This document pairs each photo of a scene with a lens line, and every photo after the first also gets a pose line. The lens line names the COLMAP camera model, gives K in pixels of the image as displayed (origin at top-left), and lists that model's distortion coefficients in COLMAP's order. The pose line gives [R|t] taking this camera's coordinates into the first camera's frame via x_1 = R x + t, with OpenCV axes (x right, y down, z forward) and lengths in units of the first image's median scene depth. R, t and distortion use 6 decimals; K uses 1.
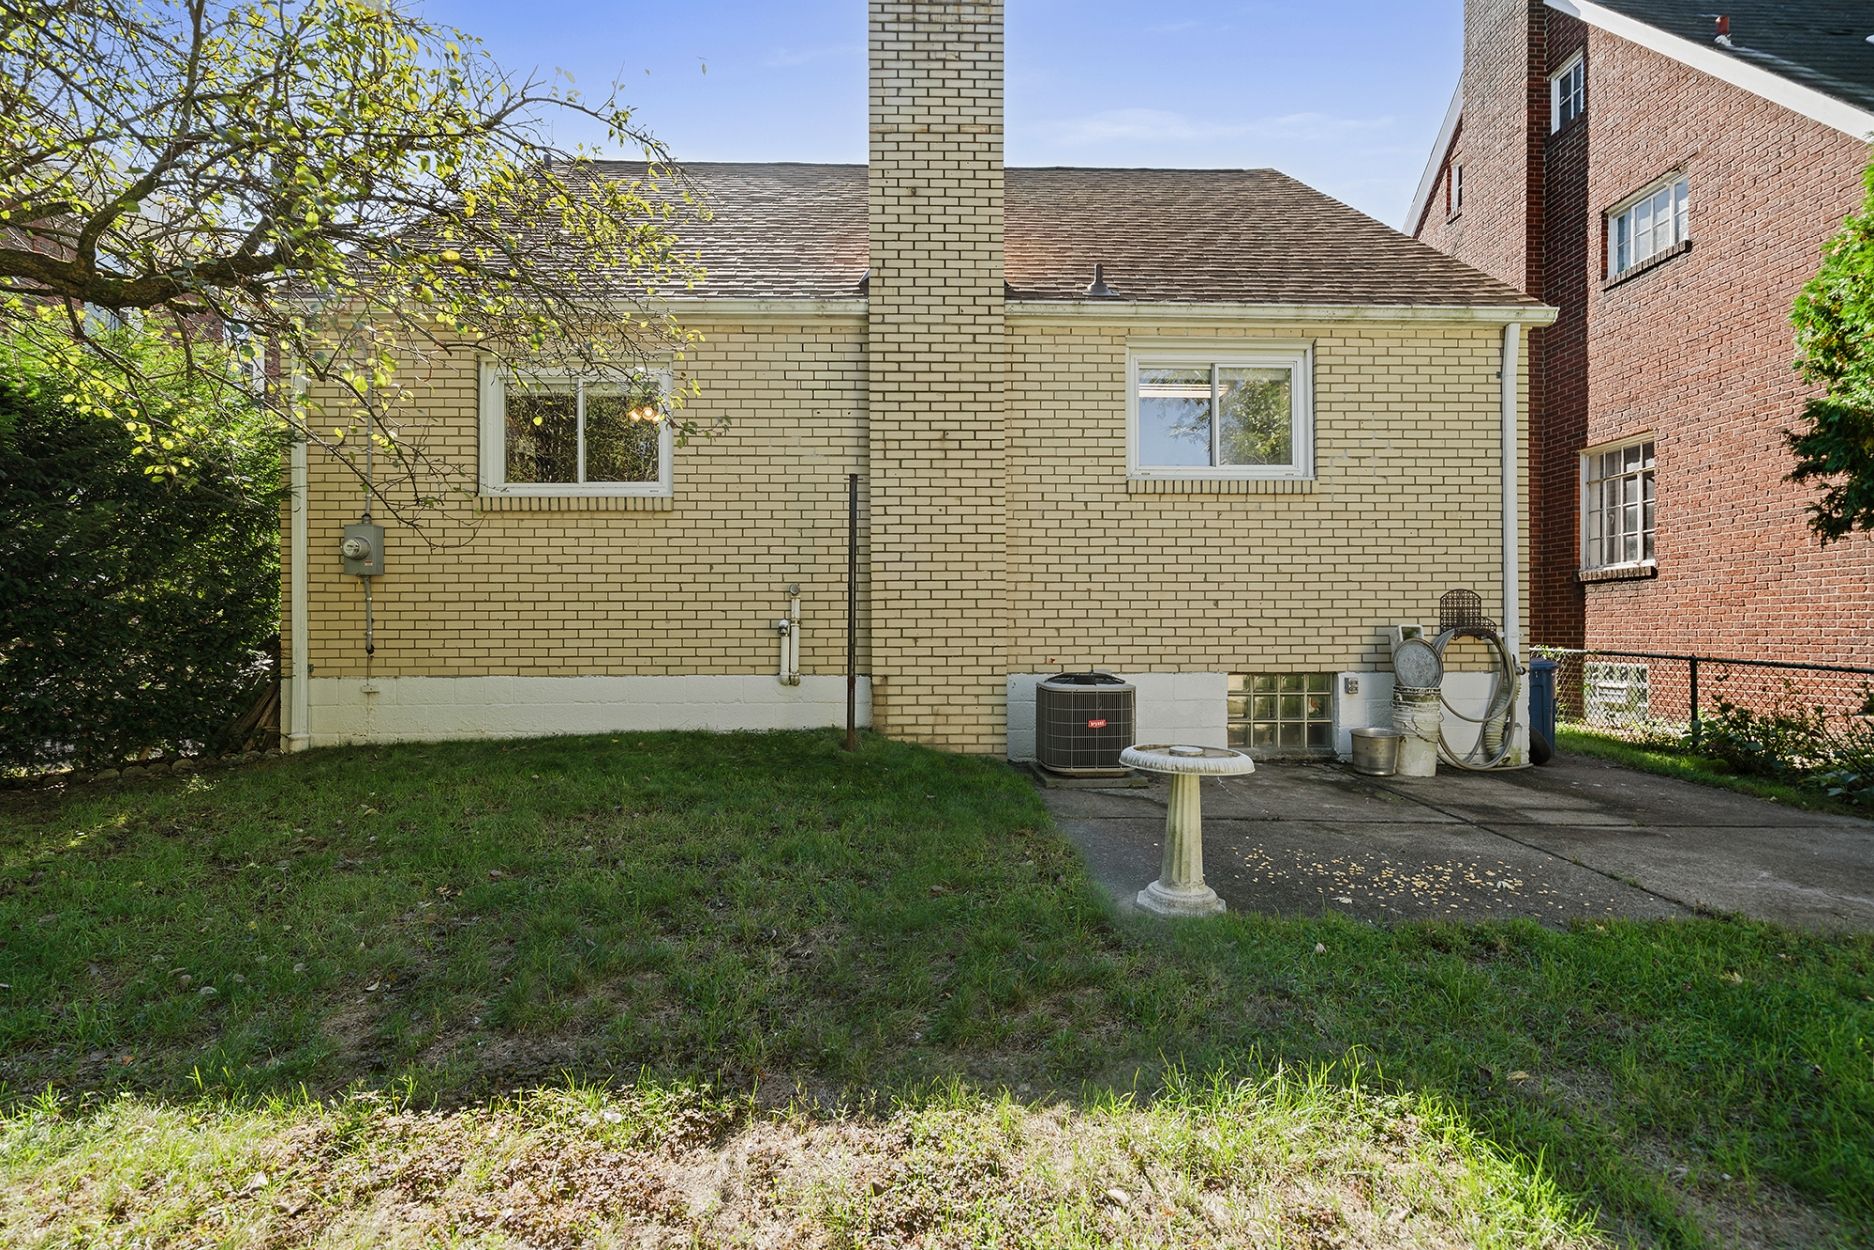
lens RADIAL K [[784.2, 0, 933.7], [0, 784.2, 628.3], [0, 0, 1]] dist [-0.000129, 0.000047]
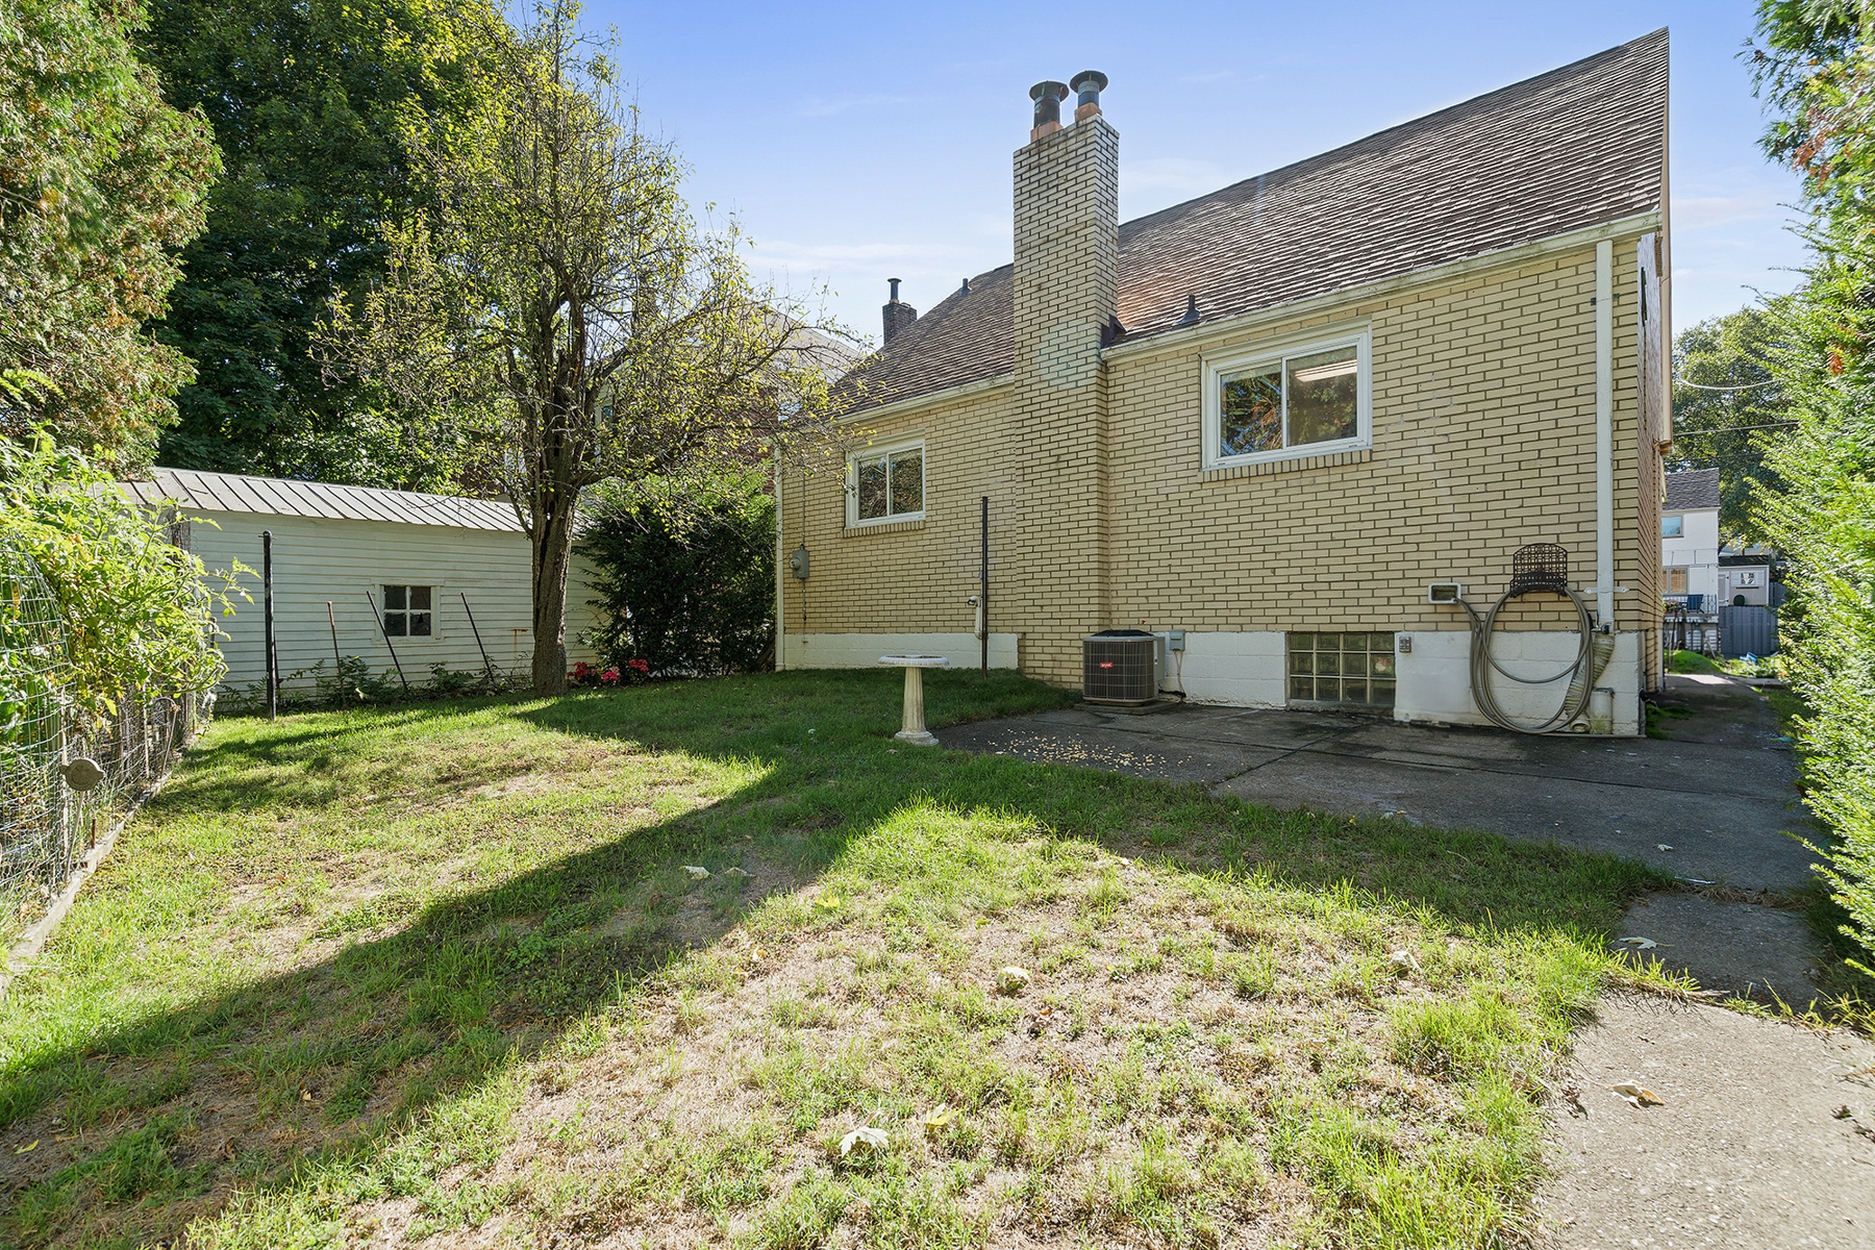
lens RADIAL K [[830.3, 0, 943.3], [0, 830.3, 621.4], [0, 0, 1]] dist [-0.000425, -0.000107]
pose [[0.736179, -0.006373, -0.676757, 0.832980], [0.014722, 0.999870, 0.006599, 0.026633], [0.676626, -0.014822, 0.736177, -0.212474]]
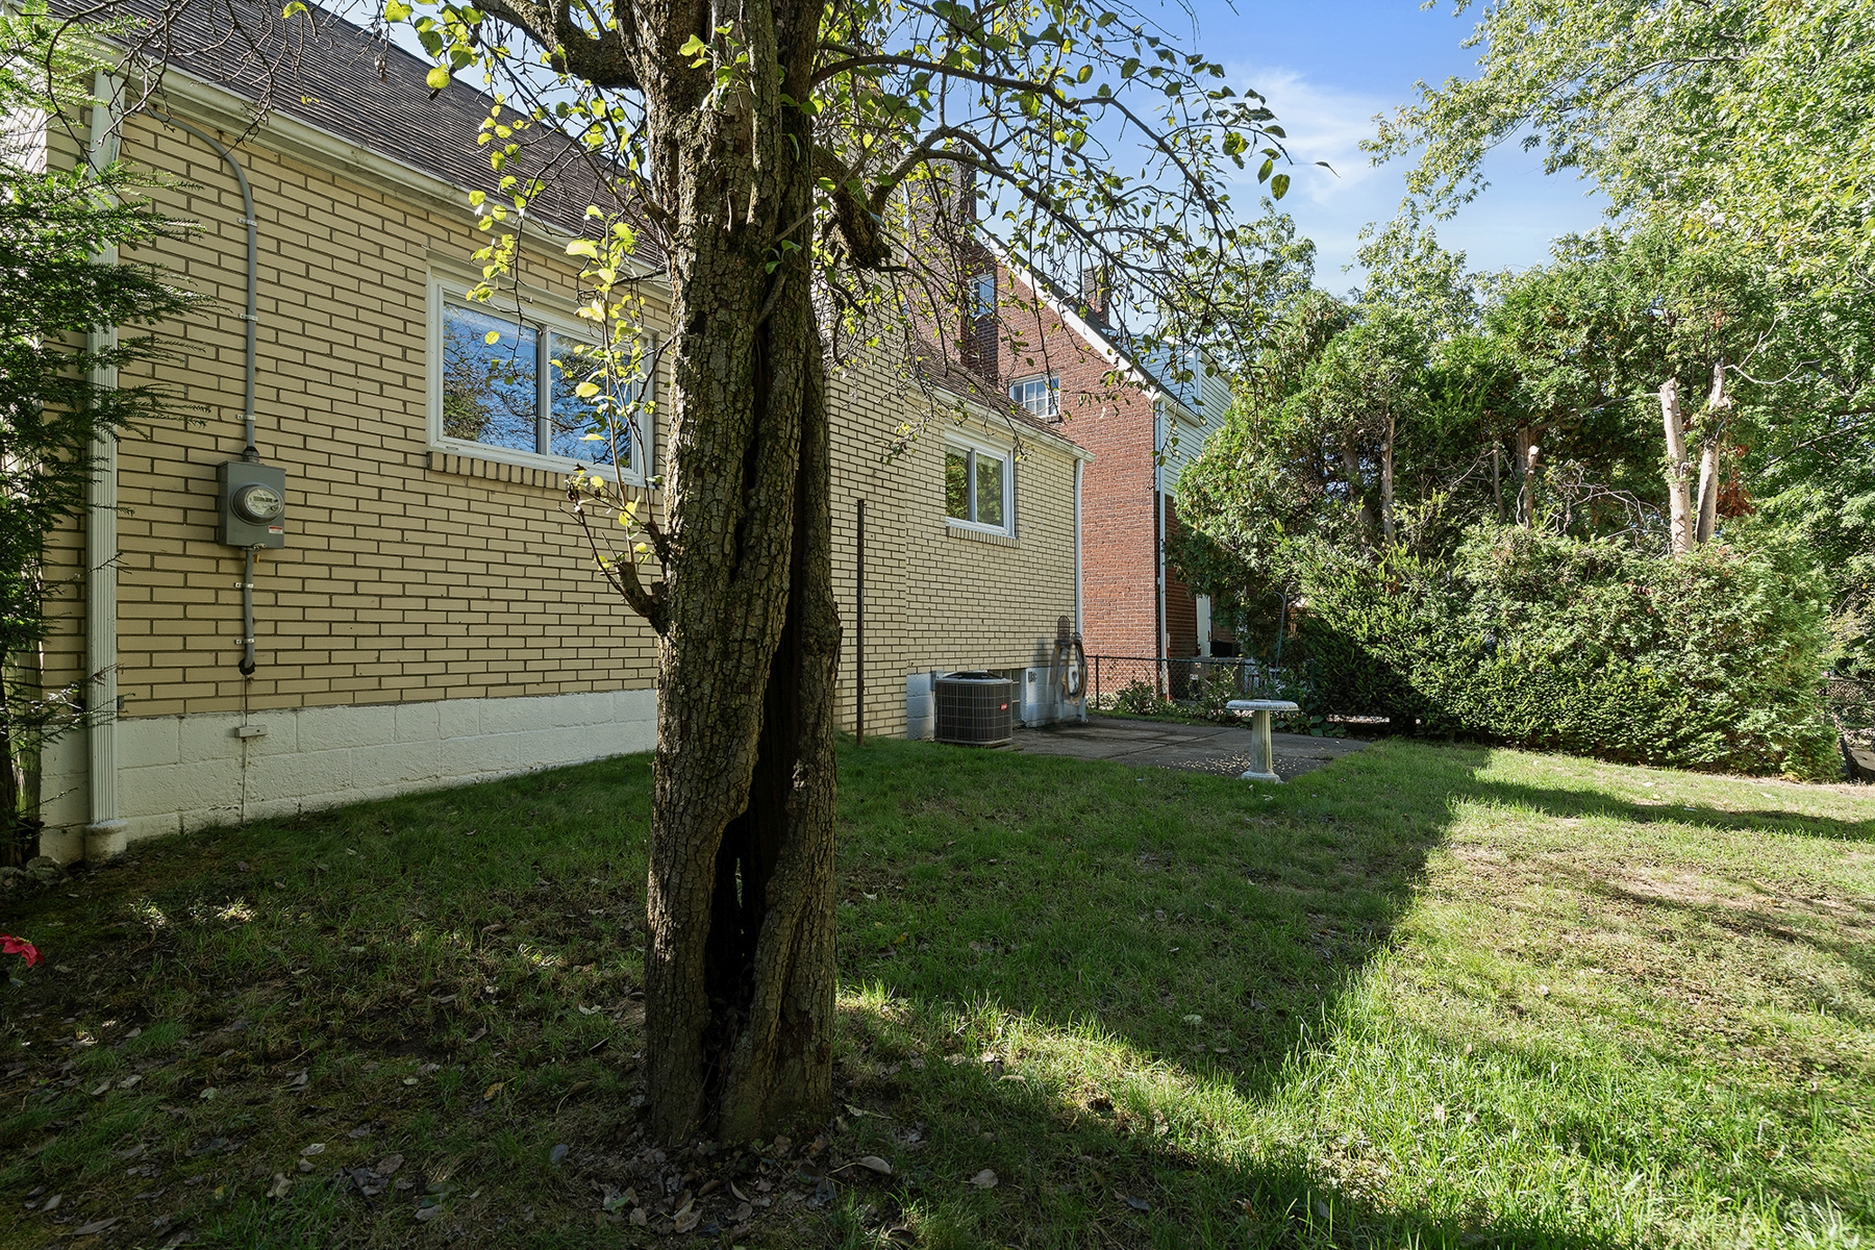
lens RADIAL K [[830.3, 0, 941.2], [0, 830.3, 636.0], [0, 0, 1]] dist [-0.000425, -0.000107]
pose [[0.599203, 0.006408, 0.800571, -0.907977], [-0.010566, 0.999944, -0.000096, -0.003519], [-0.800527, -0.008401, 0.599237, 0.169974]]
